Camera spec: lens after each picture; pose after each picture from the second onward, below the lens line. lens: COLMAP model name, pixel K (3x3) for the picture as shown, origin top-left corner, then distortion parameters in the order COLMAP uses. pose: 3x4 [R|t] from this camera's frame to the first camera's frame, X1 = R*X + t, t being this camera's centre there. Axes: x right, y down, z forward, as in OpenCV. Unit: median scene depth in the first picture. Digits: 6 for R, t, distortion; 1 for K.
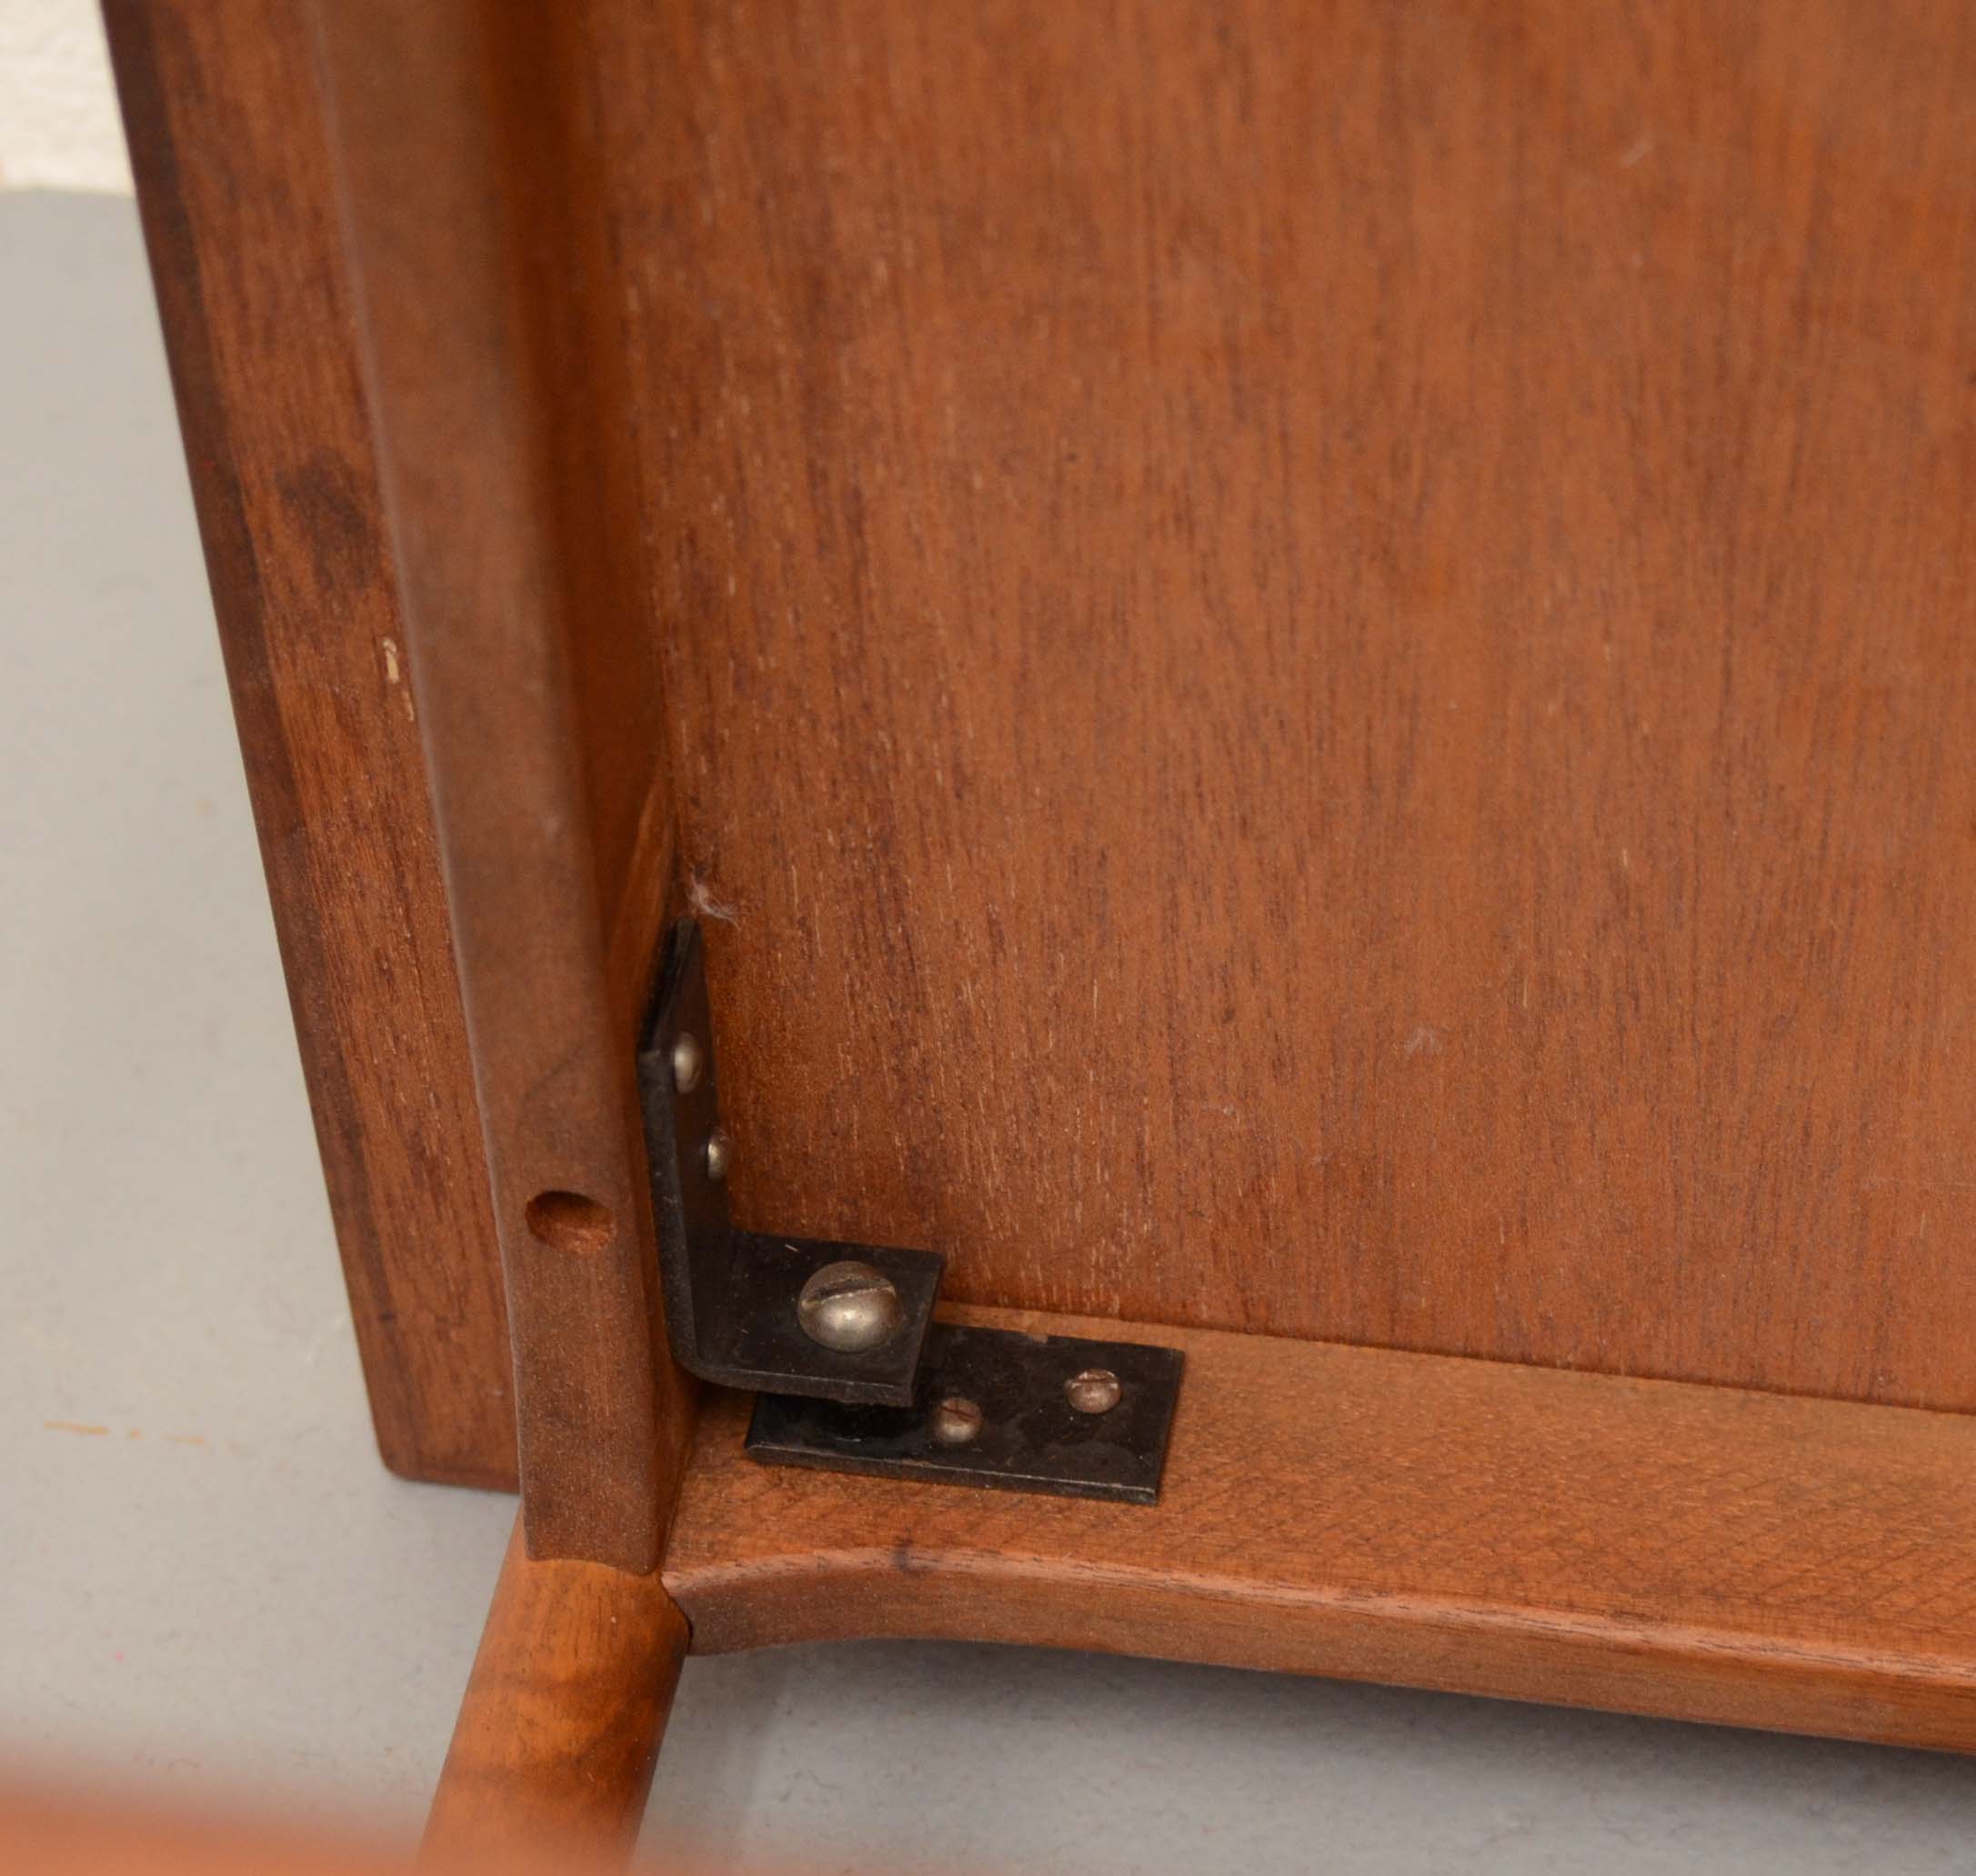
lens RADIAL K [[5748.8, 0, 981.2], [0, 5748.8, 937.0], [0, 0, 1]] dist [-0.084669, 0.000000]
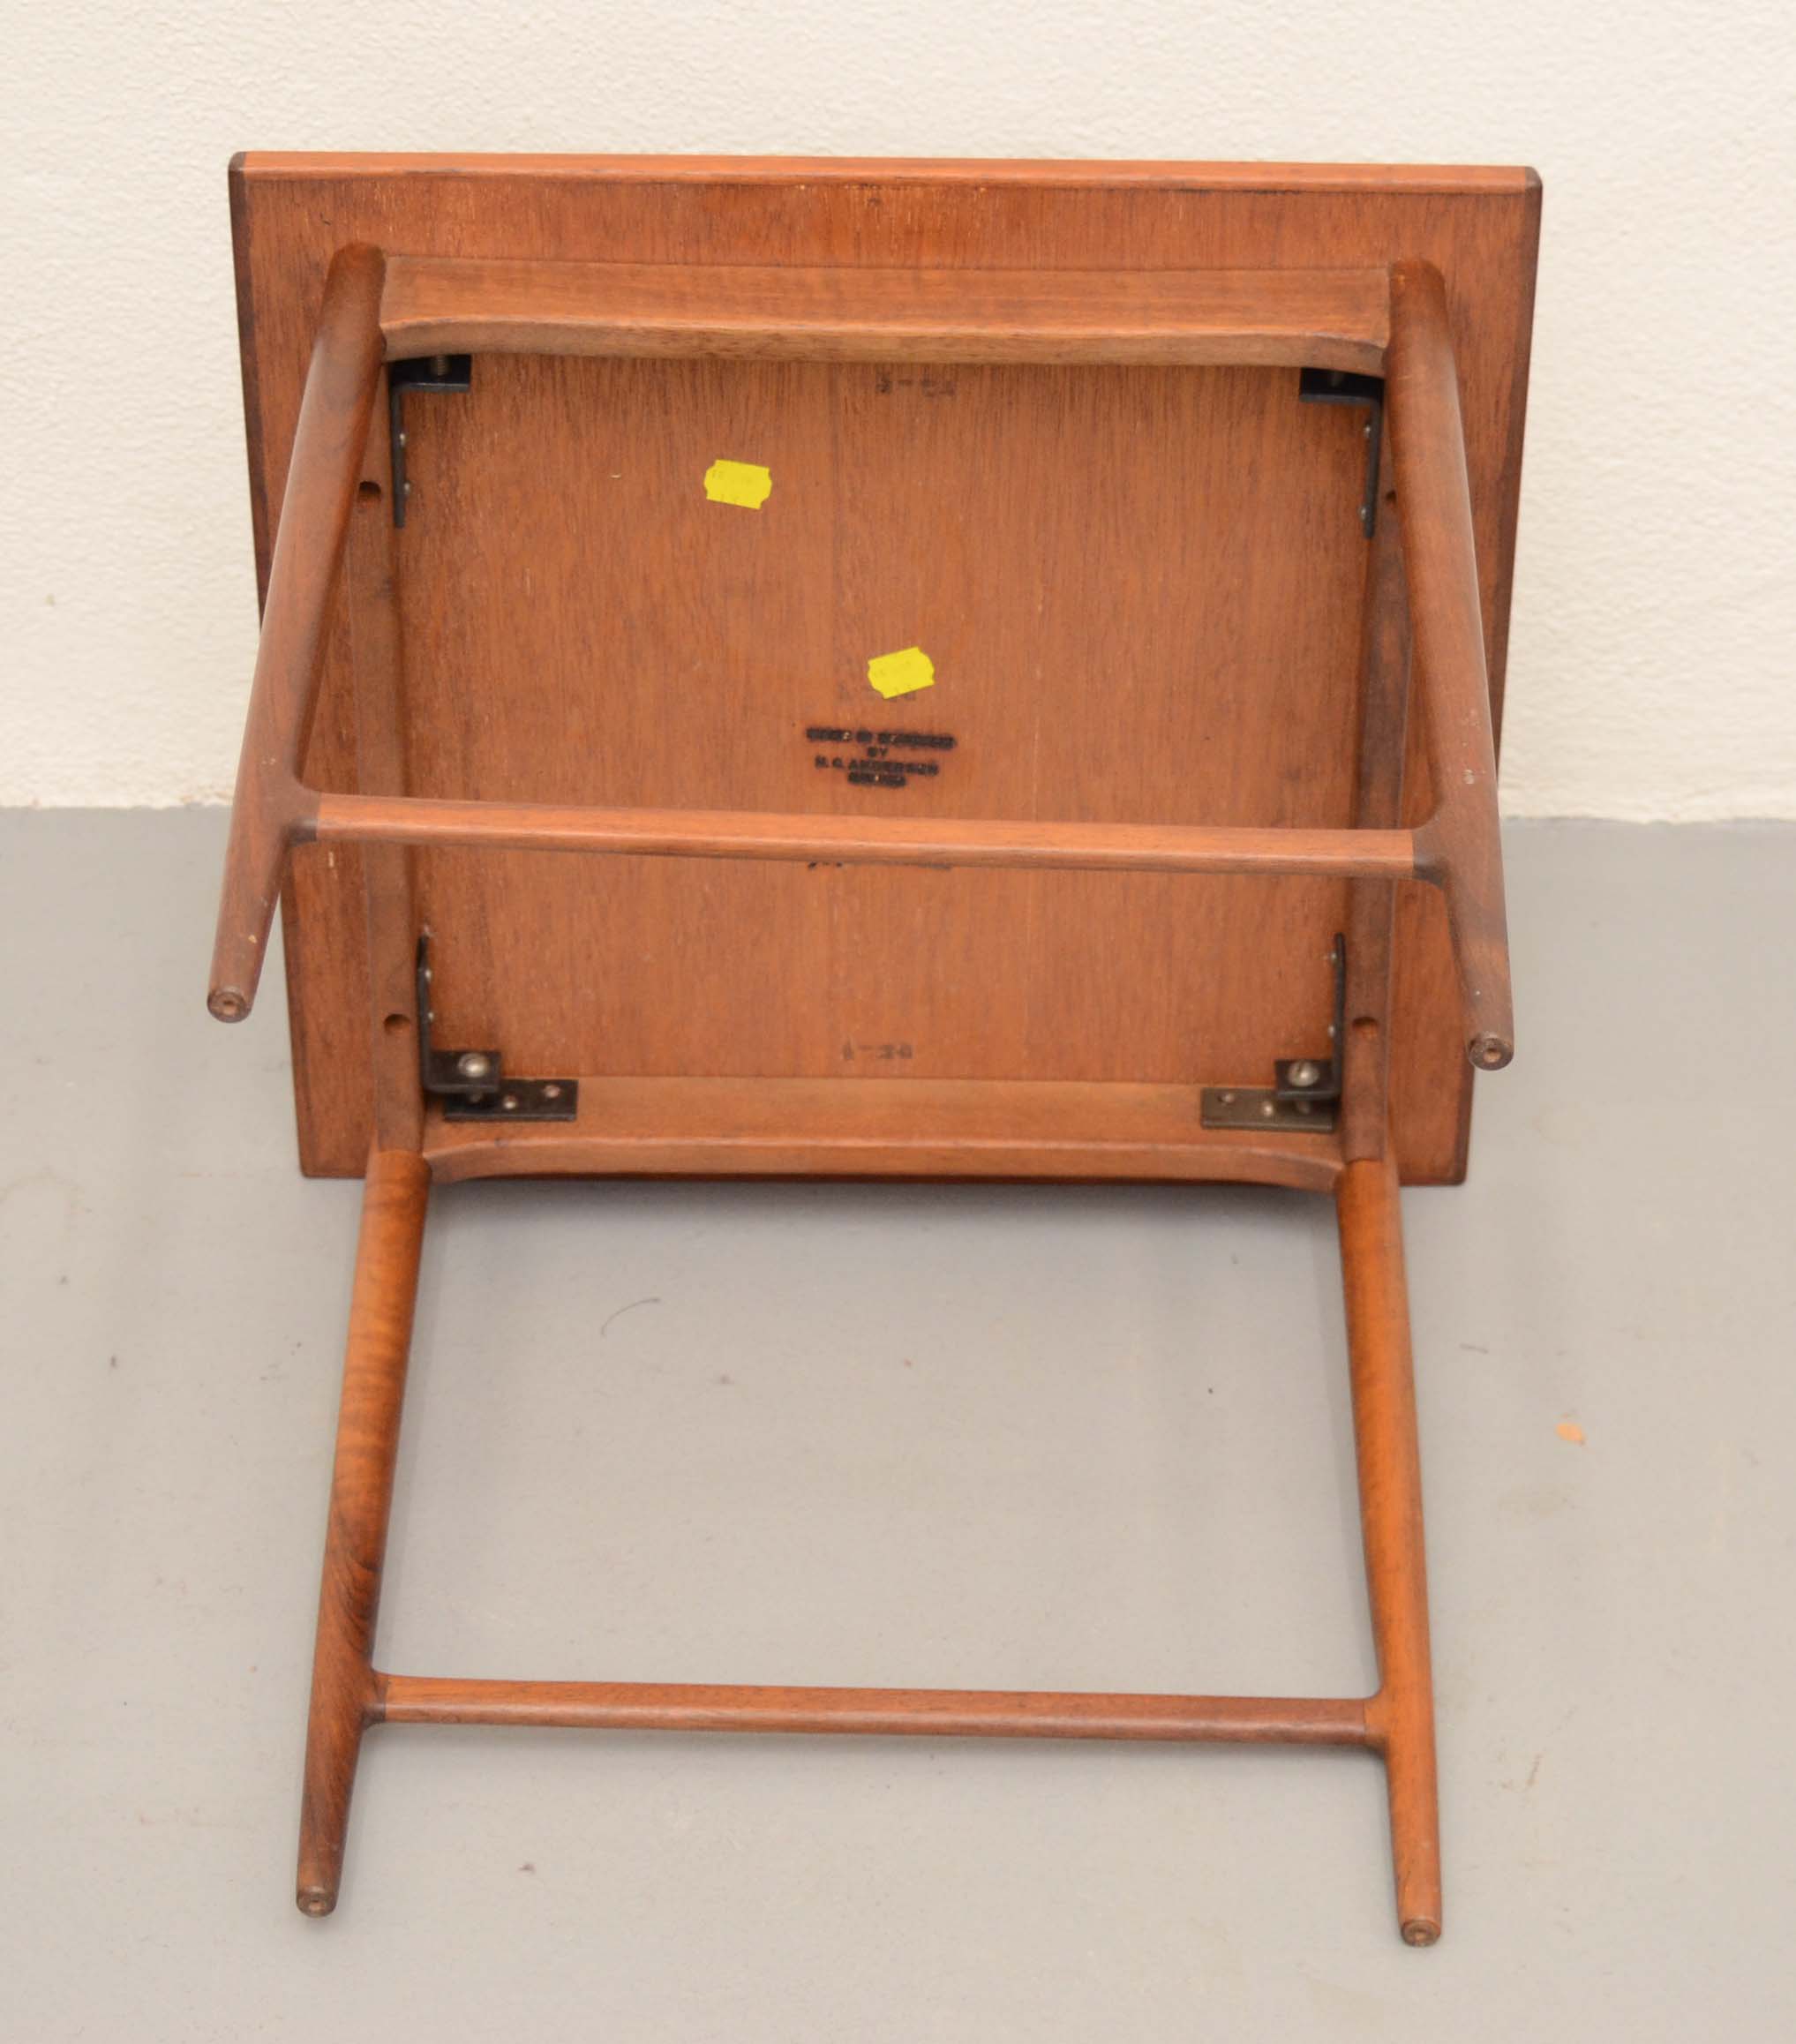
lens RADIAL K [[6202.7, 0, 900.5], [0, 6202.7, 1021.1], [0, 0, 1]] dist [-0.115810, 0.000000]
pose [[0.981830, -0.063992, 0.178646, -0.421523], [0.095374, 0.980289, -0.173027, 0.686862], [-0.164052, 0.186921, 0.968580, -2.473580]]
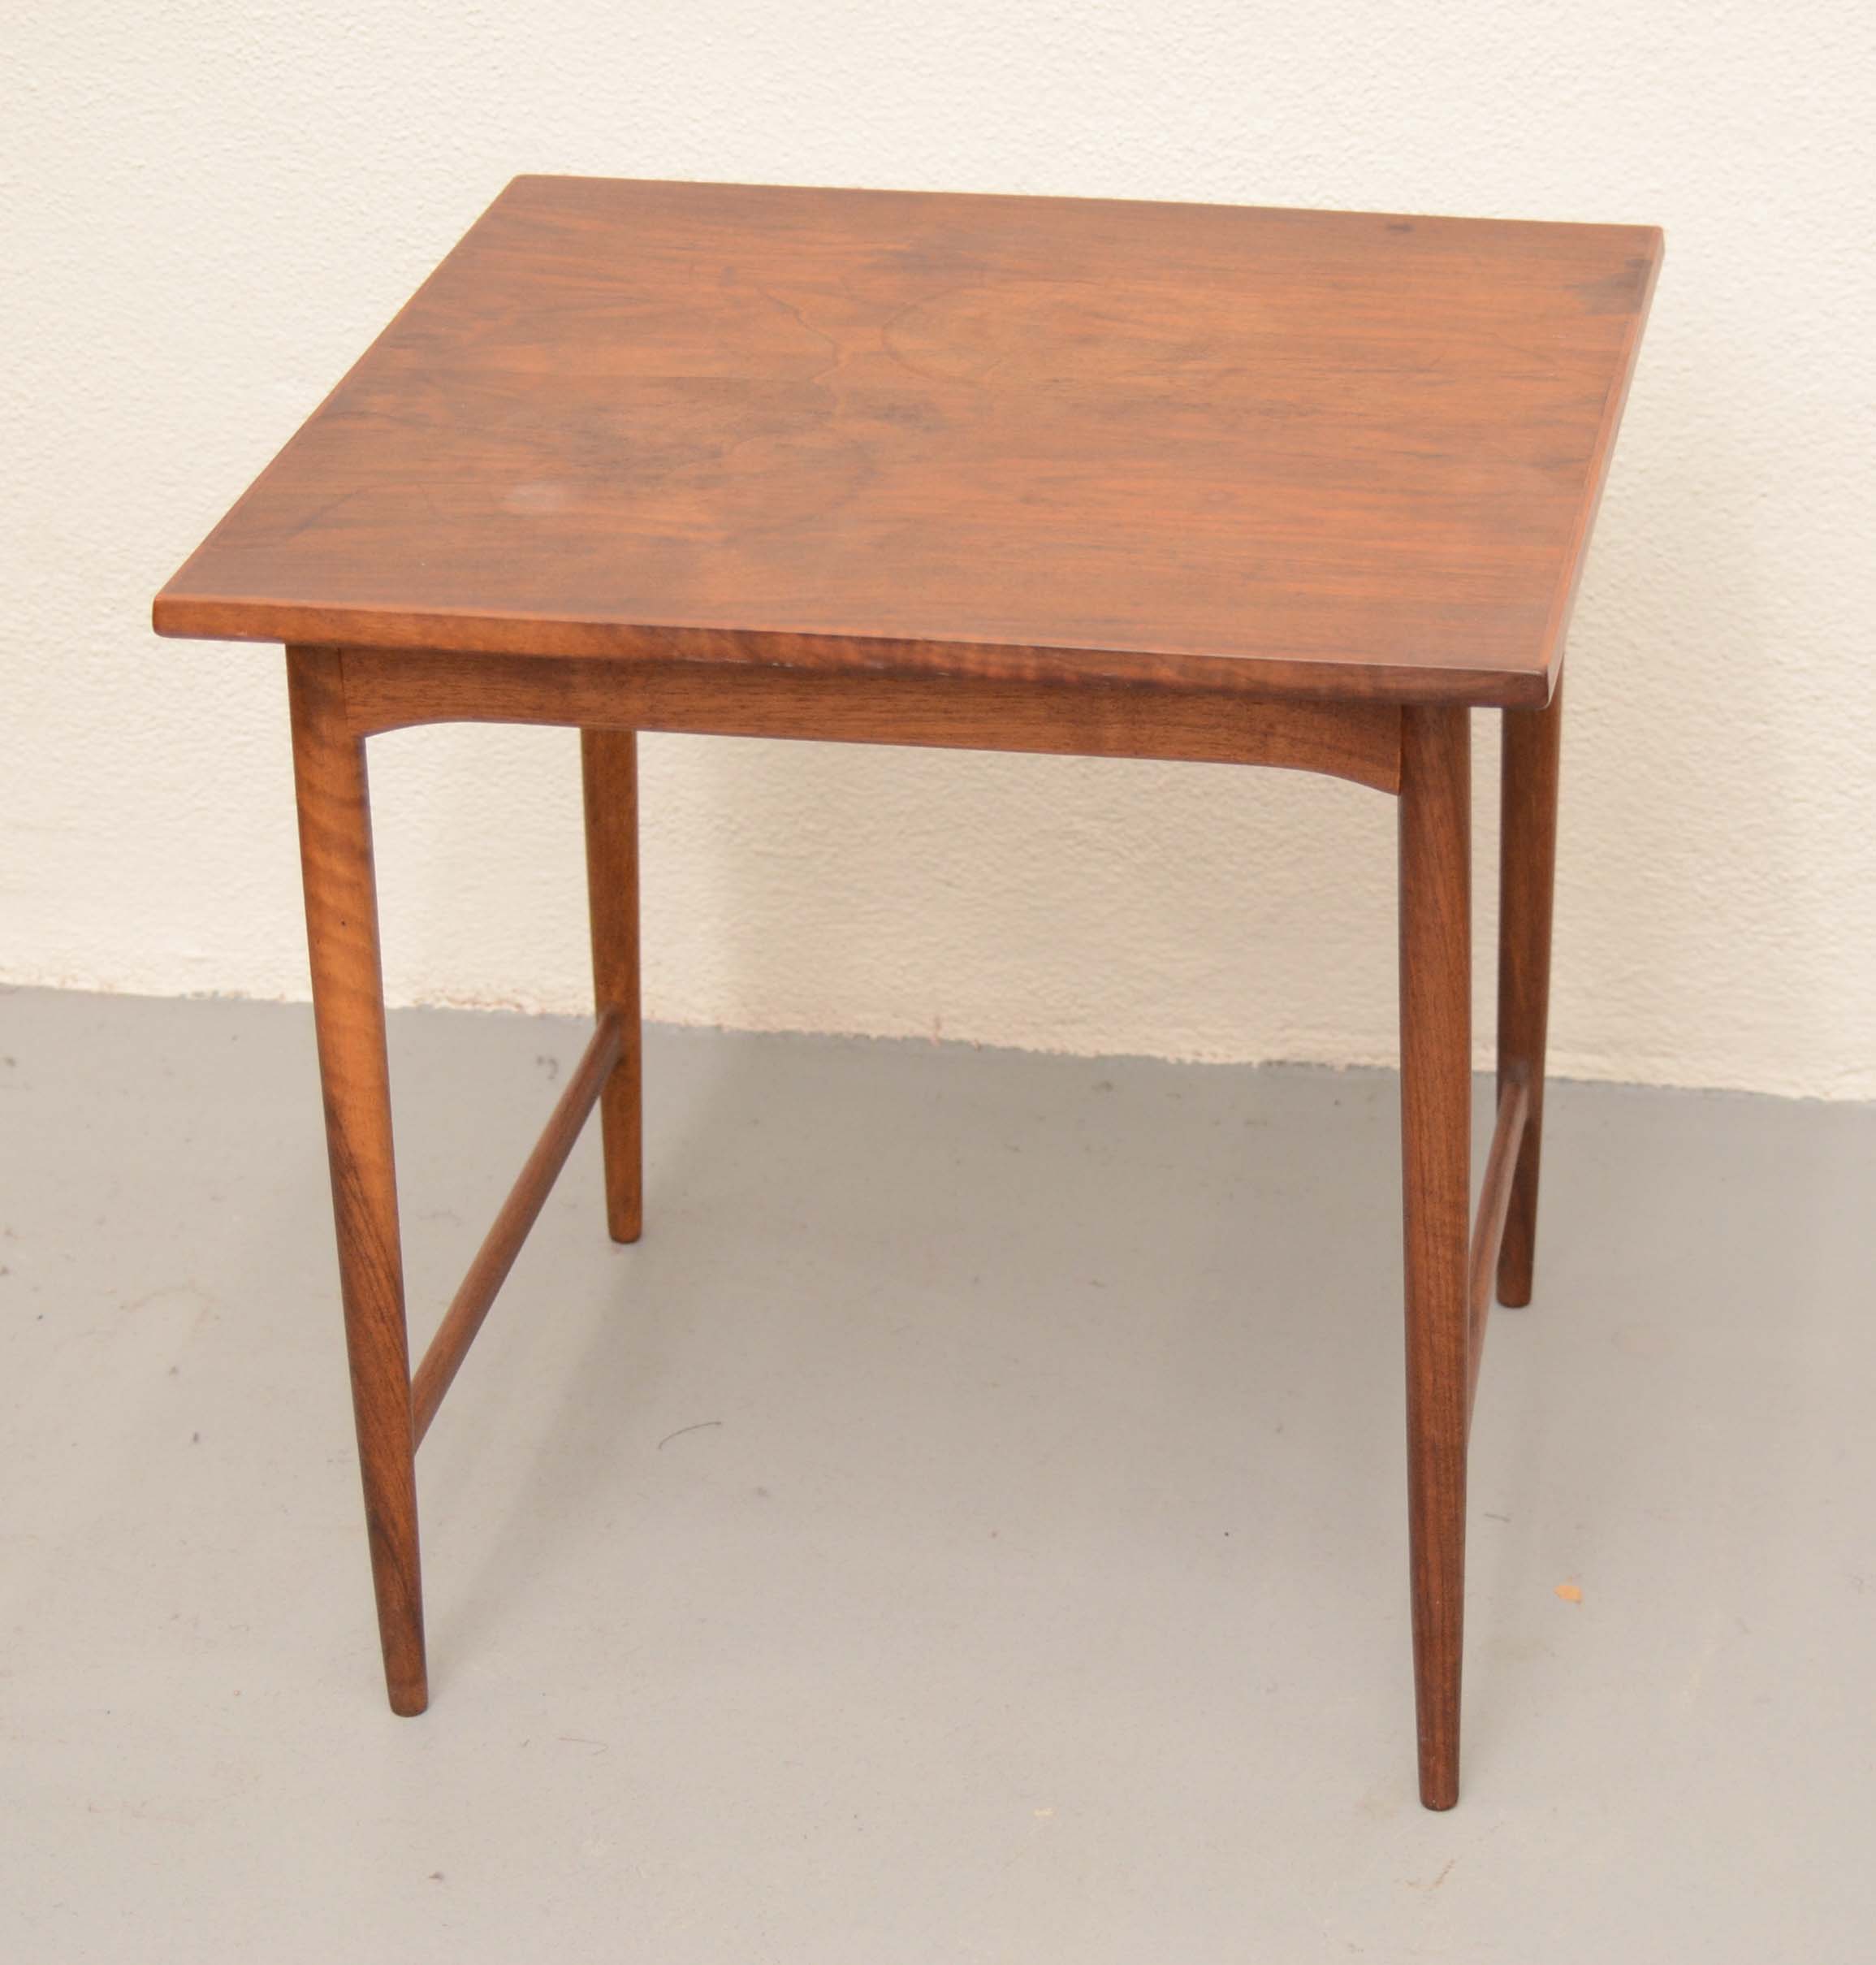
lens RADIAL K [[5716.0, 0, 939.1], [0, 5716.0, 984.5], [0, 0, 1]] dist [-0.084669, 0.000000]
pose [[0.999393, 0.017244, 0.030268, 0.062866], [-0.006664, 0.947481, -0.319743, 1.034480], [-0.034192, 0.319347, 0.947021, -2.292786]]
